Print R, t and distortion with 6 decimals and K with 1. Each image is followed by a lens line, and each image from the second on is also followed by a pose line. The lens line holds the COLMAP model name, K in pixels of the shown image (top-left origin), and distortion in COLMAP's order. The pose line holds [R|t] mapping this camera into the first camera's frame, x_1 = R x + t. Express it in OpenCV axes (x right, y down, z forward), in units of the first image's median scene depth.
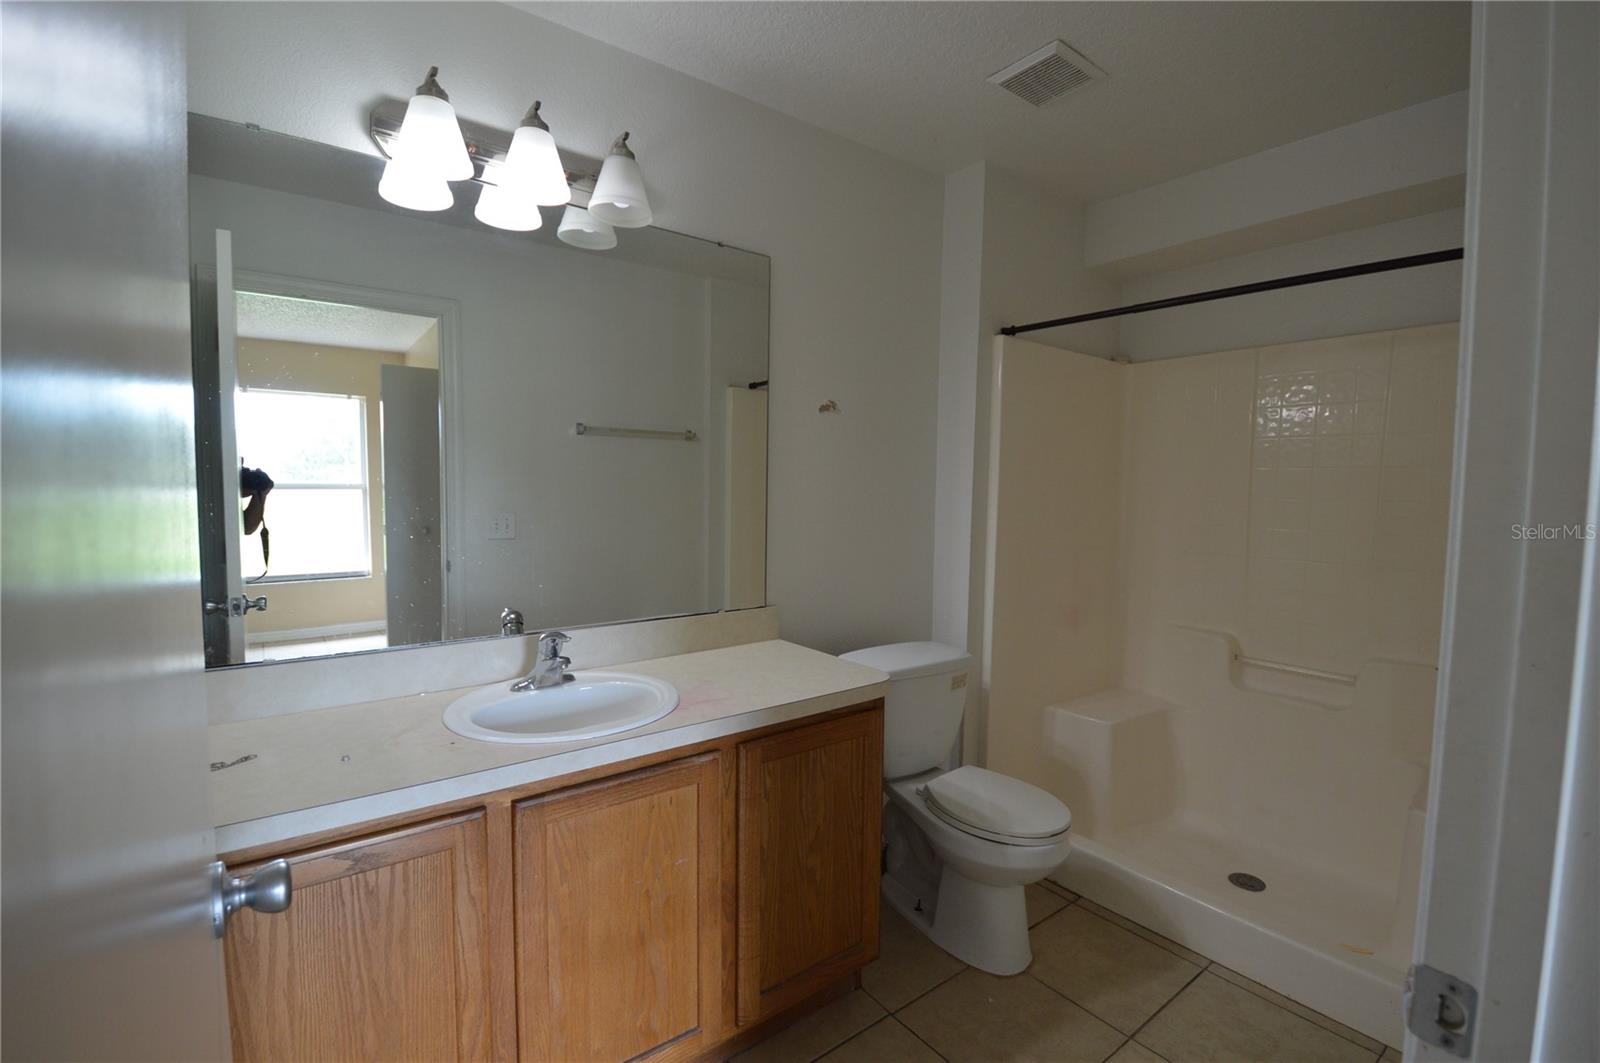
lens RADIAL K [[707.9, 0, 807.3], [0, 707.9, 536.8], [0, 0, 1]] dist [-0.007614, -0.003932]
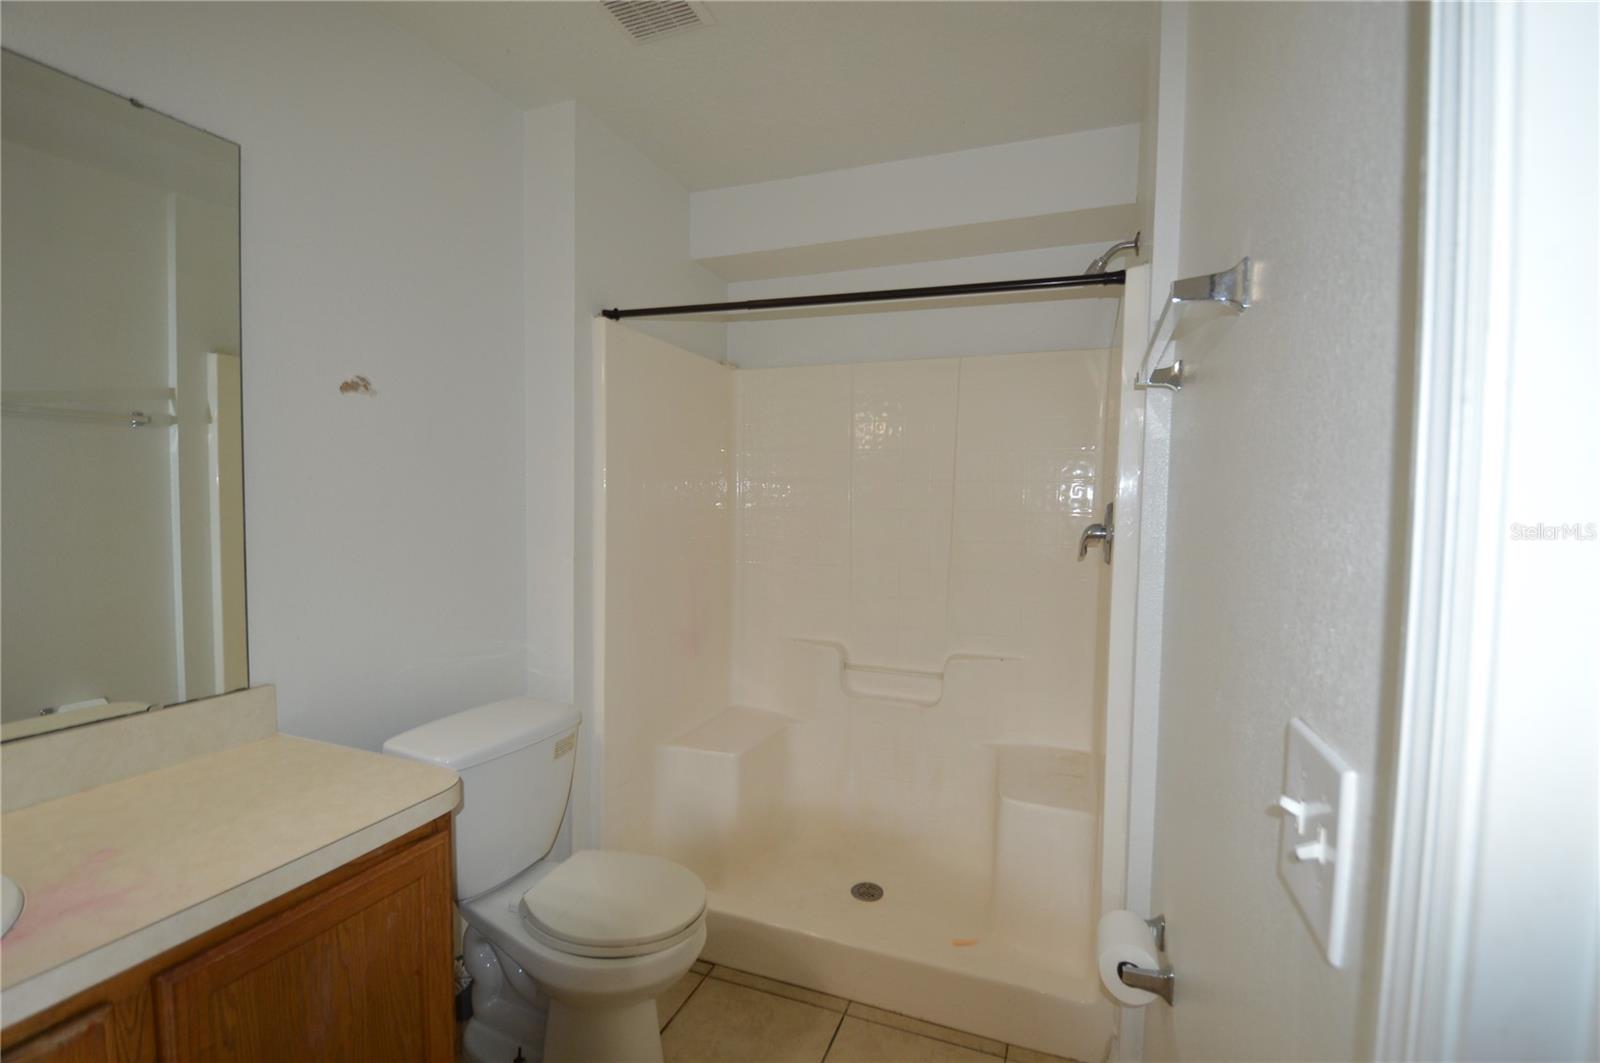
lens RADIAL K [[707.9, 0, 811.8], [0, 707.9, 532.5], [0, 0, 1]] dist [-0.007614, -0.003932]
pose [[0.849919, -0.026690, 0.526237, 0.044299], [0.031962, 0.999489, -0.000928, -0.025896], [-0.525943, 0.017609, 0.850337, 0.190235]]
